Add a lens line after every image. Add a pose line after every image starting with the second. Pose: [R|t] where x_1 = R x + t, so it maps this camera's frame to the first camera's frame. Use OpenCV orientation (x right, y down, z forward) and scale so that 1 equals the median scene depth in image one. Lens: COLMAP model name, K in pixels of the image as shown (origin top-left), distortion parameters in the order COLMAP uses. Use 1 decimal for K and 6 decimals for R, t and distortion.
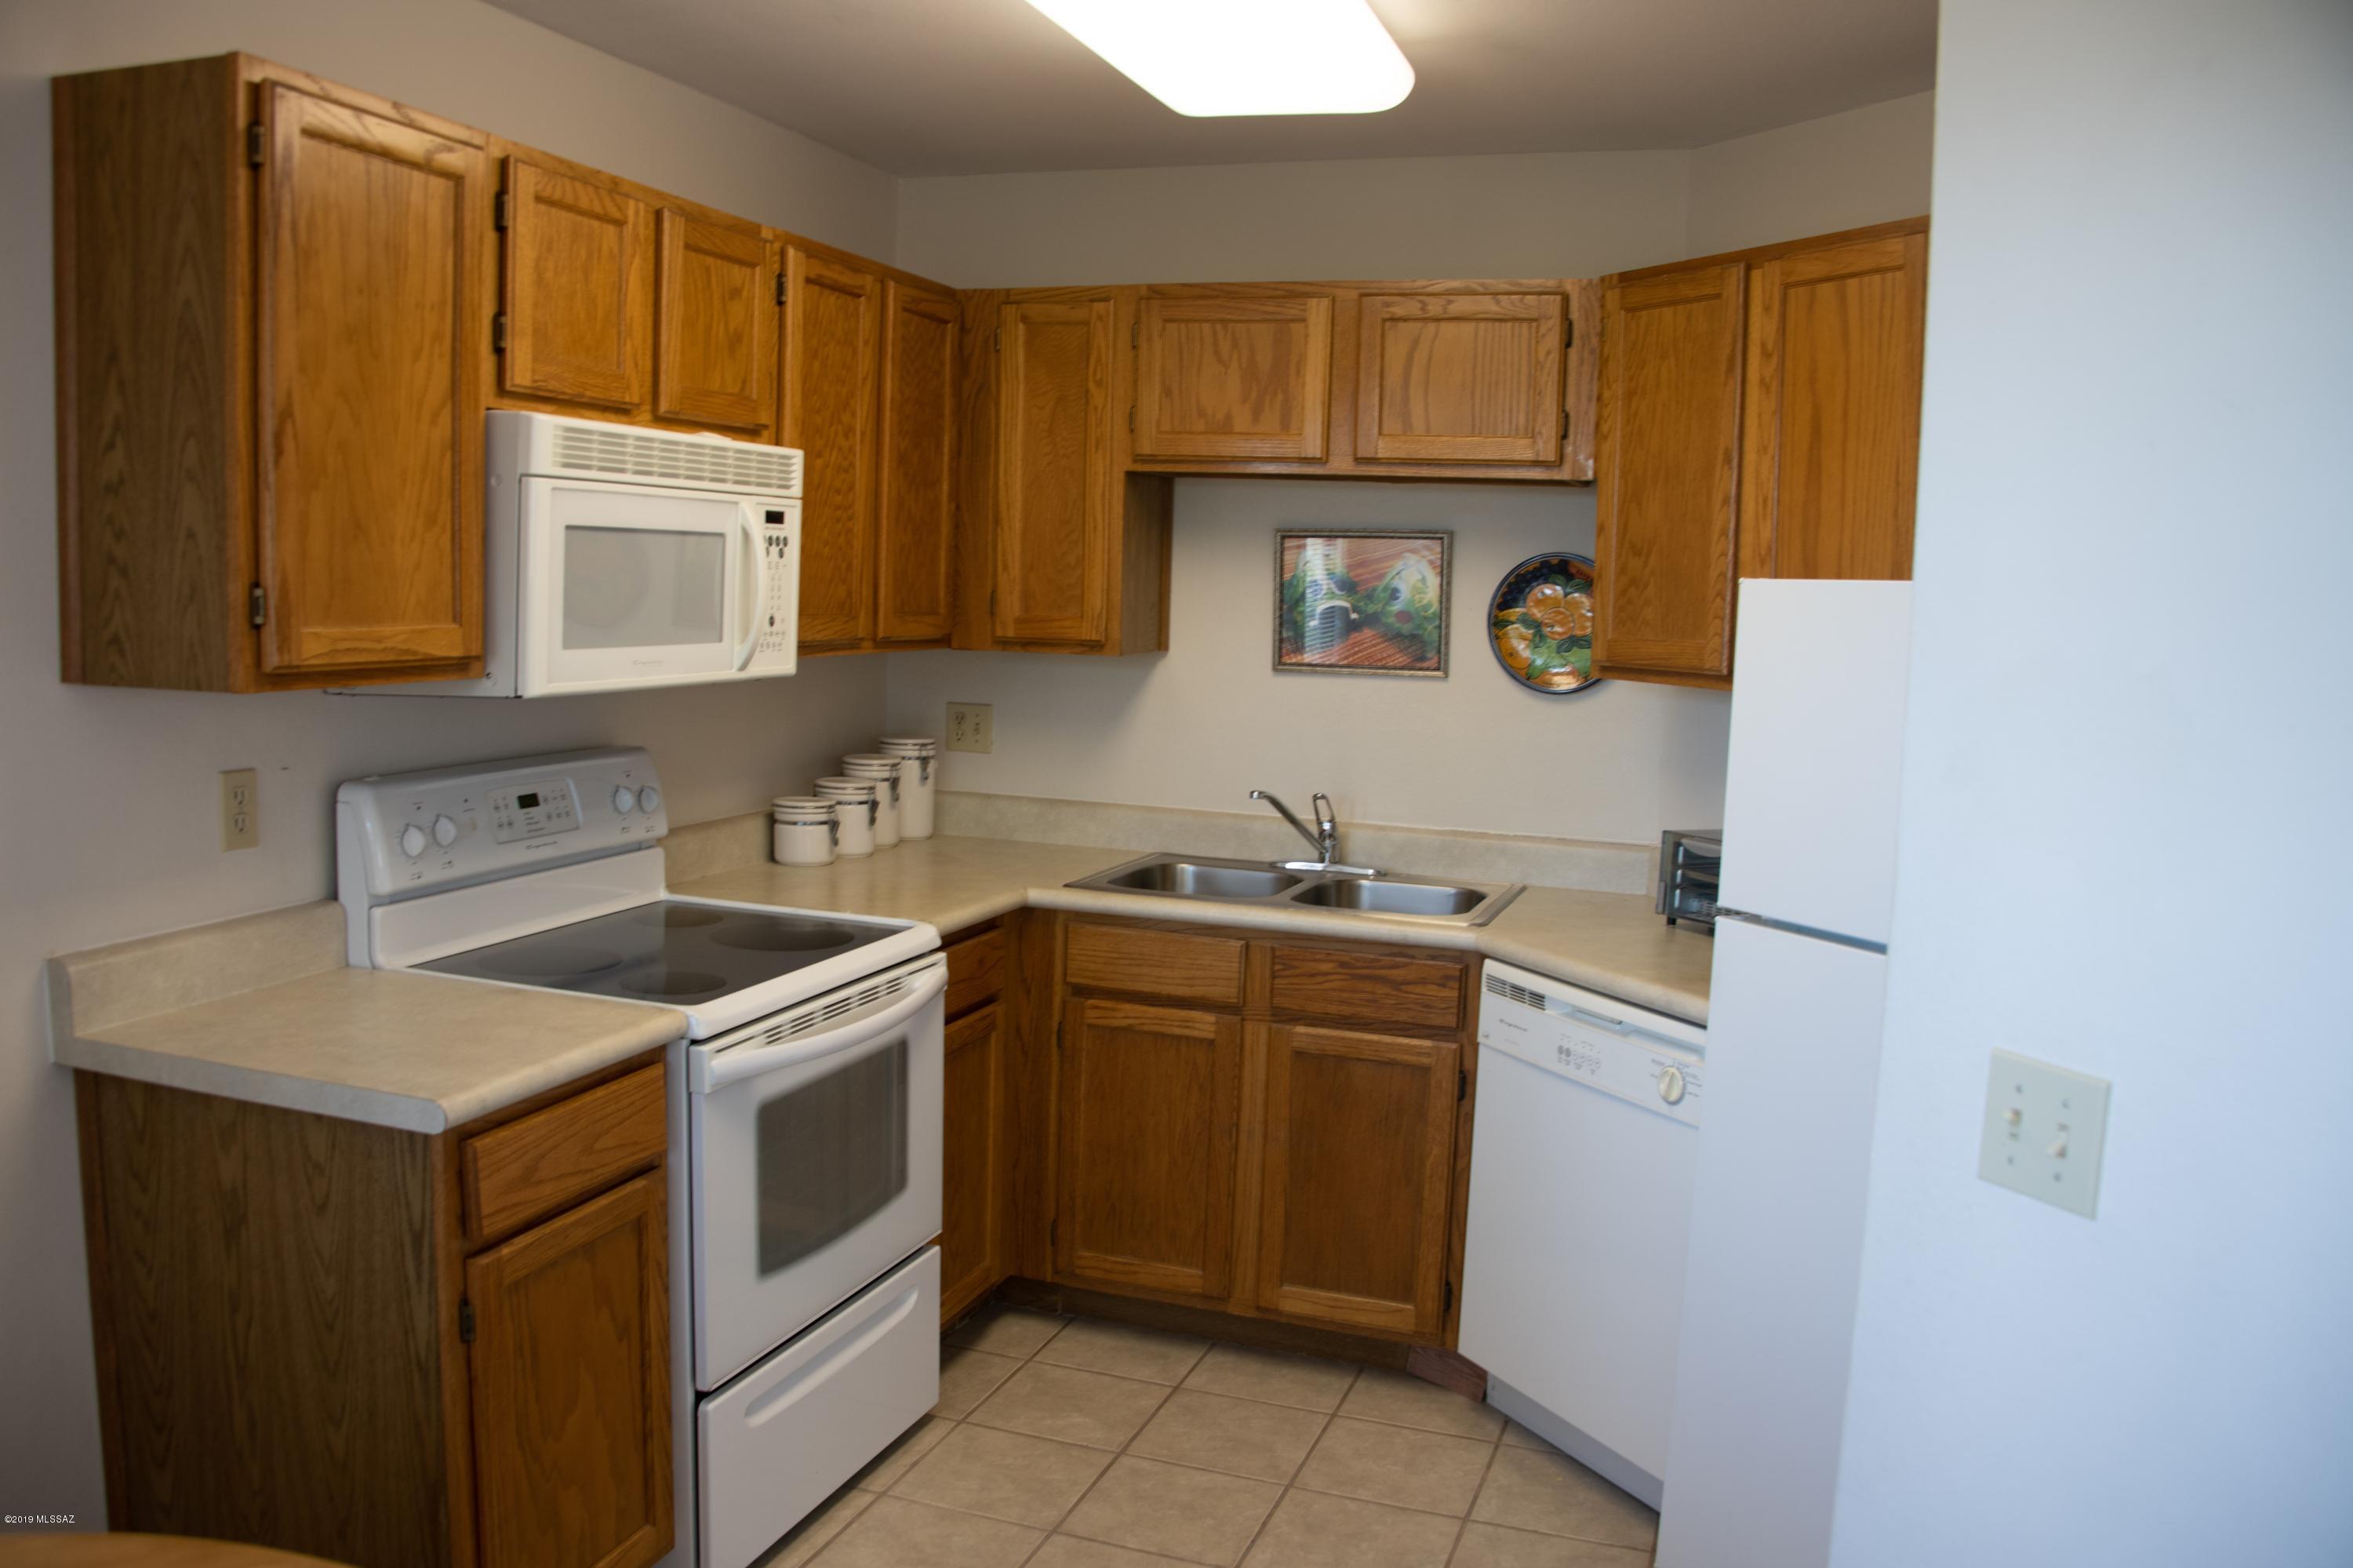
lens RADIAL K [[1904.3, 0, 1171.2], [0, 1904.3, 780.7], [0, 0, 1]] dist [-0.126318, 0.034677]
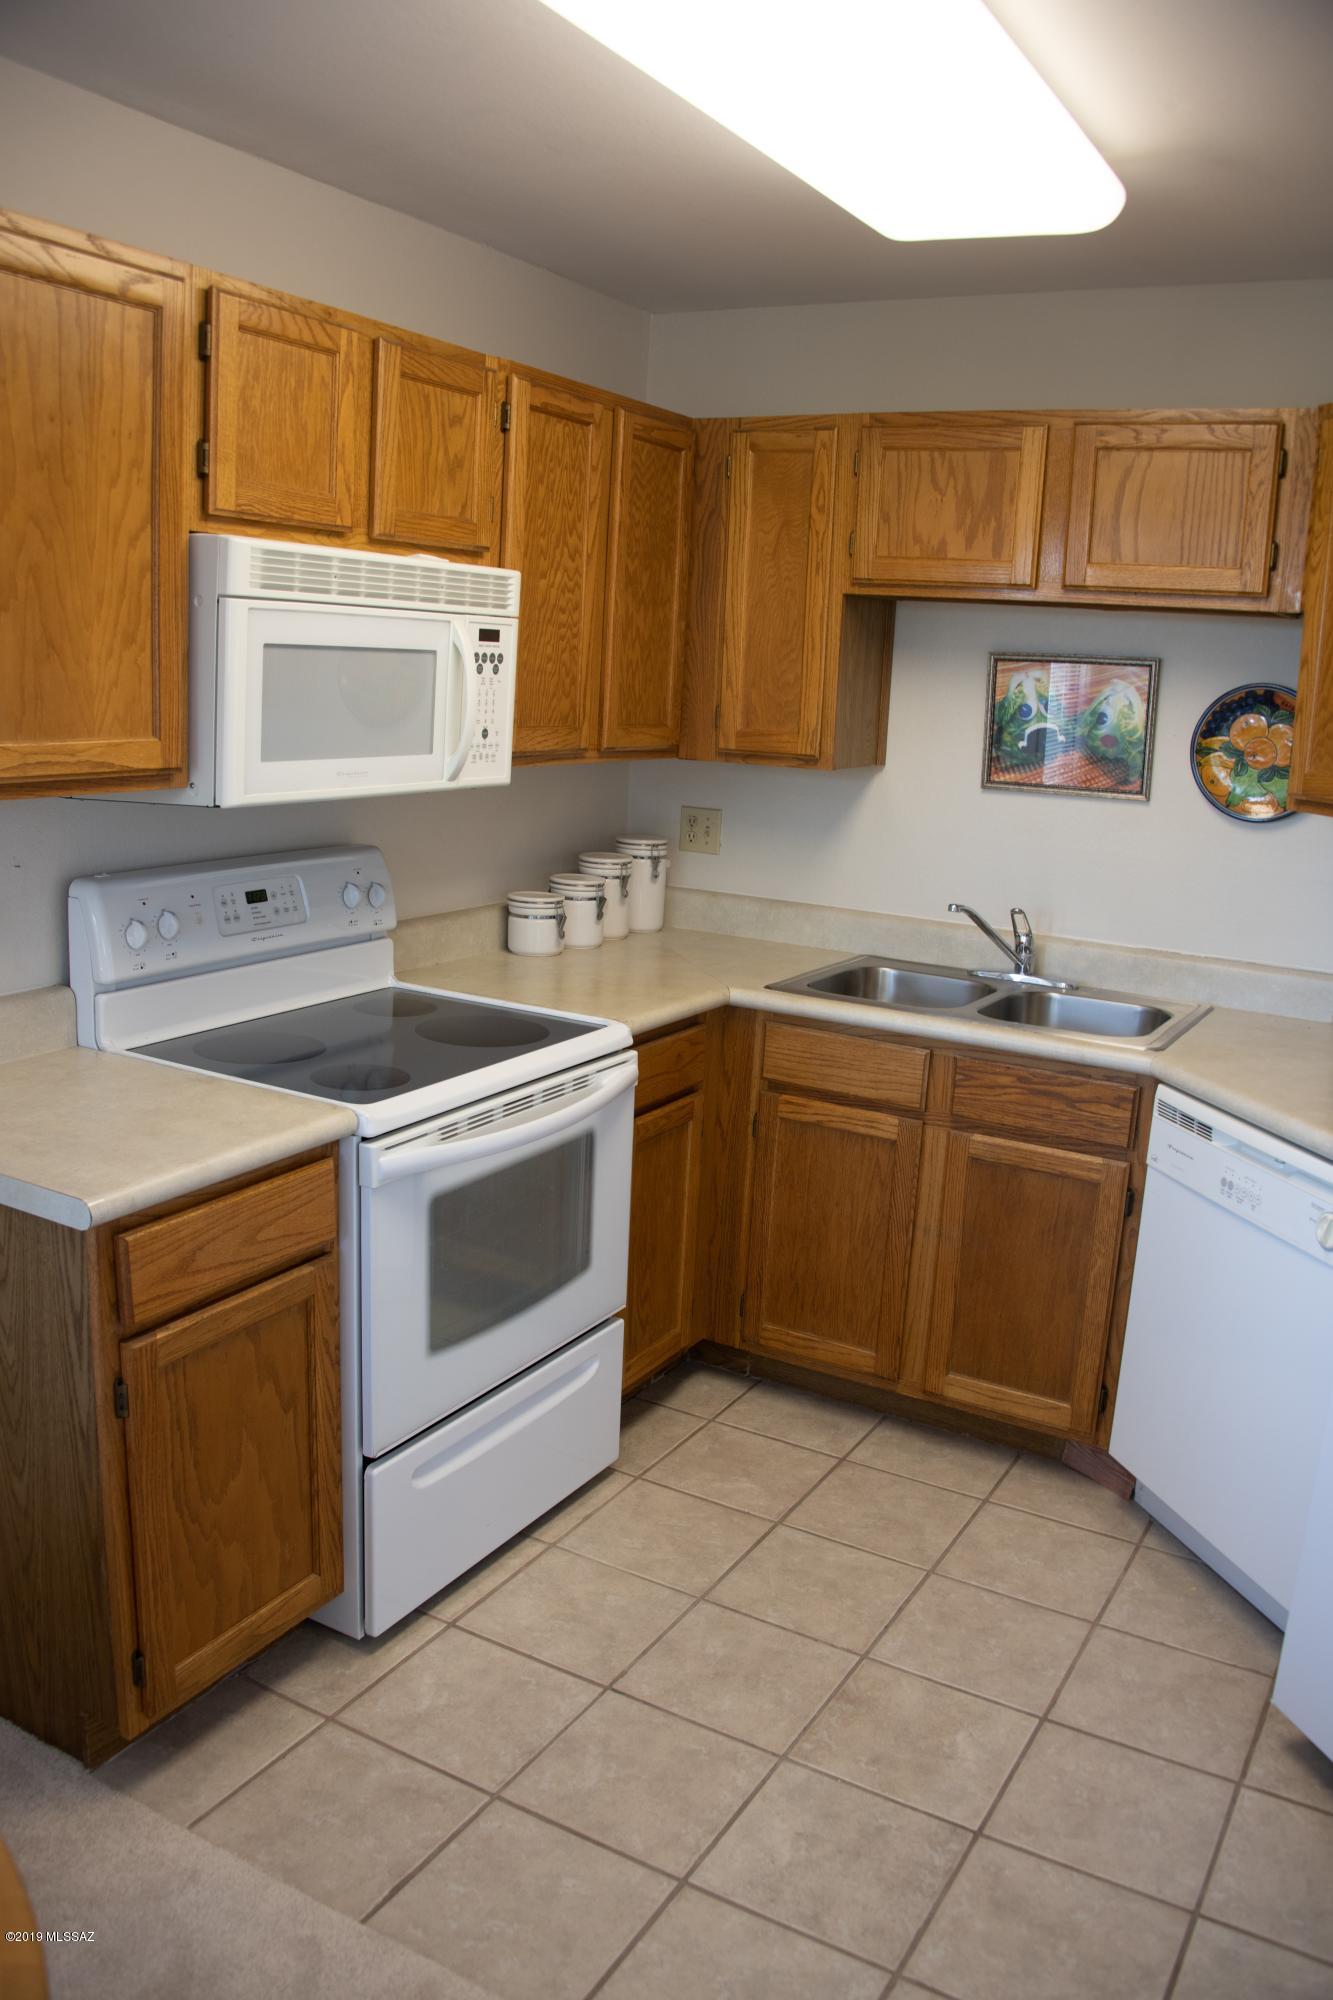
lens RADIAL K [[1618.6, 0, 670.1], [0, 1618.6, 1003.9], [0, 0, 1]] dist [-0.126318, 0.034677]
pose [[0.984676, 0.050667, -0.166872, 0.048342], [-0.035023, 0.994824, 0.095391, -0.022460], [0.170841, -0.088085, 0.981353, 0.111984]]
